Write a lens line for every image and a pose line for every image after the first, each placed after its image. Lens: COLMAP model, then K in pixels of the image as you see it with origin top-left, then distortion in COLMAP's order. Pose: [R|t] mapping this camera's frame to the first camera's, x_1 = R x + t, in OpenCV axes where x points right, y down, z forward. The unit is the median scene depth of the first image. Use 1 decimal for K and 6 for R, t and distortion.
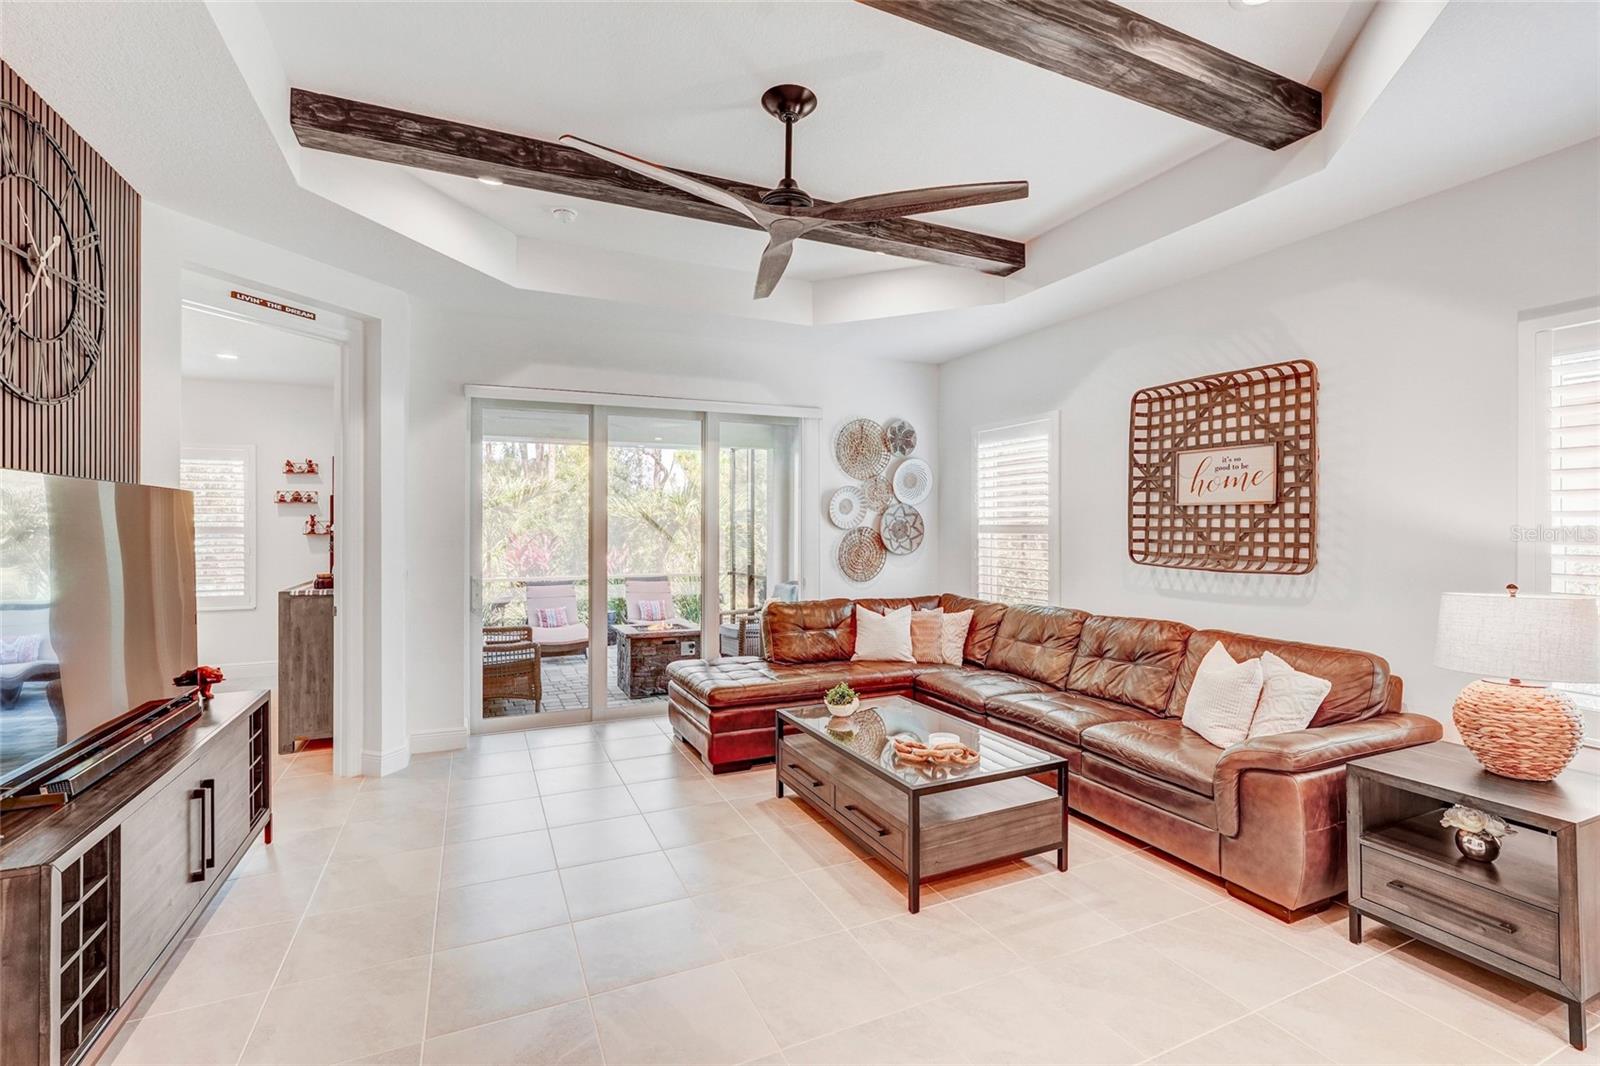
lens RADIAL K [[717.6, 0, 804.4], [0, 717.6, 523.1], [0, 0, 1]] dist [-0.013765, 0.007890]
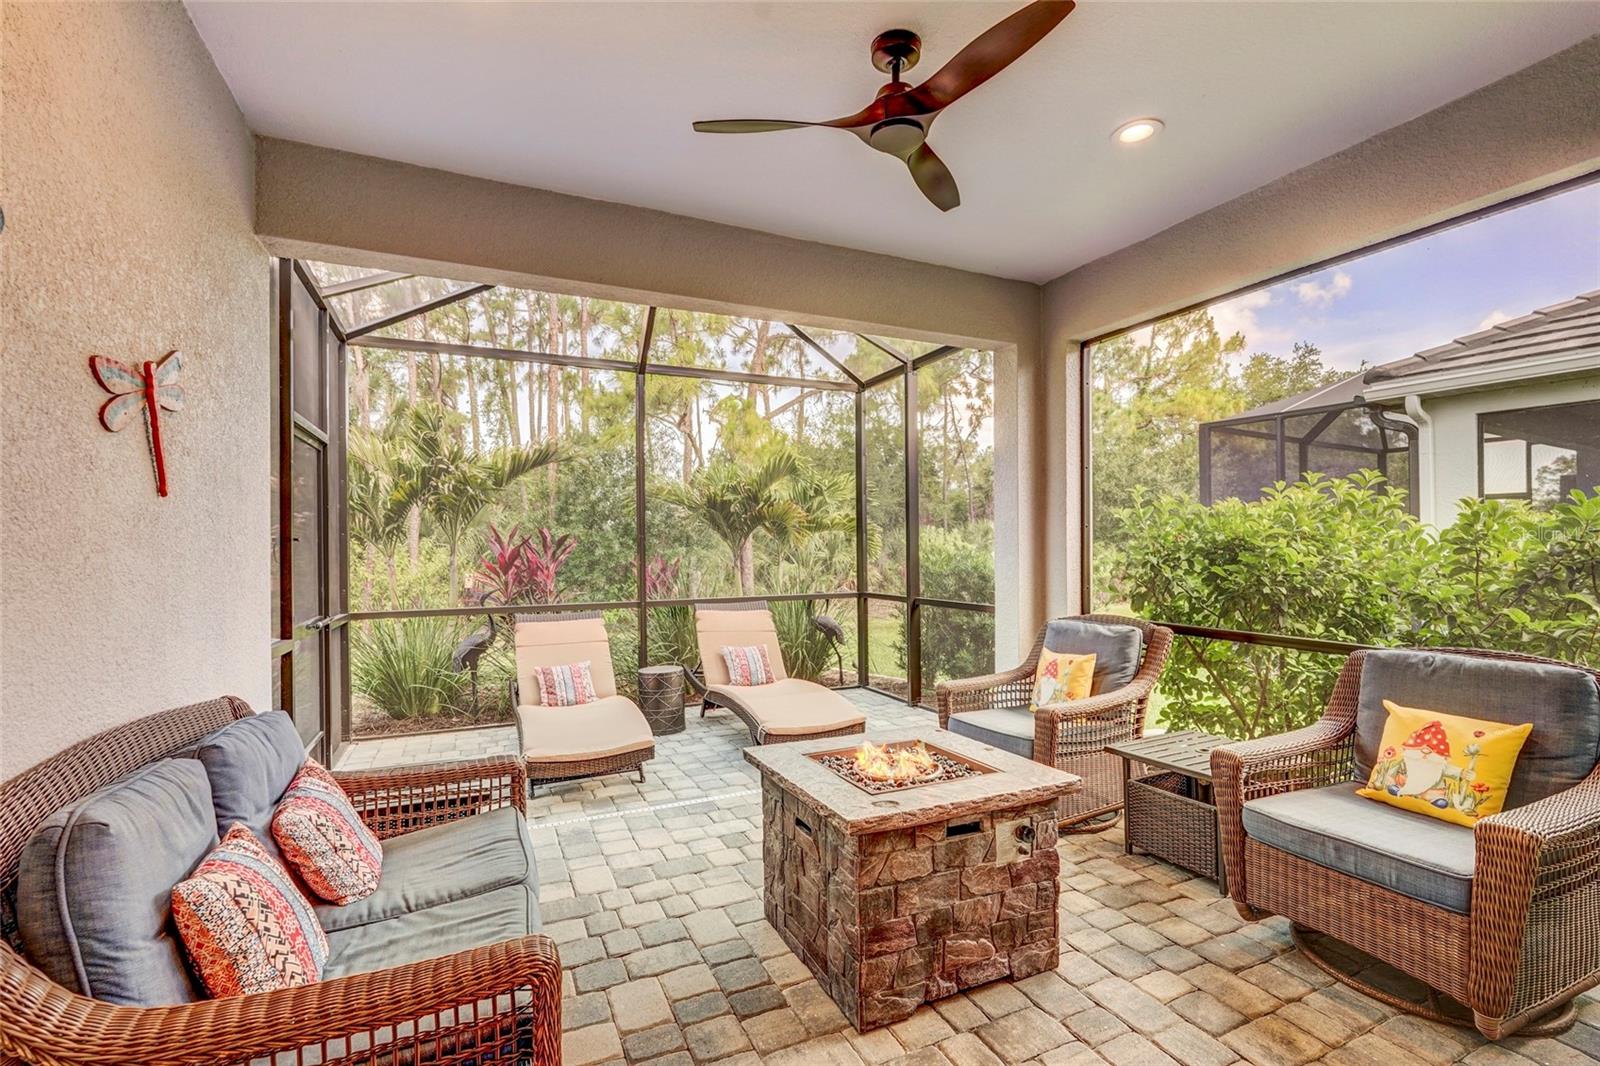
lens RADIAL K [[706.9, 0, 797.1], [0, 706.9, 521.3], [0, 0, 1]] dist [-0.009501, 0.000444]
pose [[0.999990, -0.003816, 0.002381, -0.458654], [0.003869, 0.999733, -0.022763, 0.064345], [-0.002294, 0.022772, 0.999738, 1.193358]]
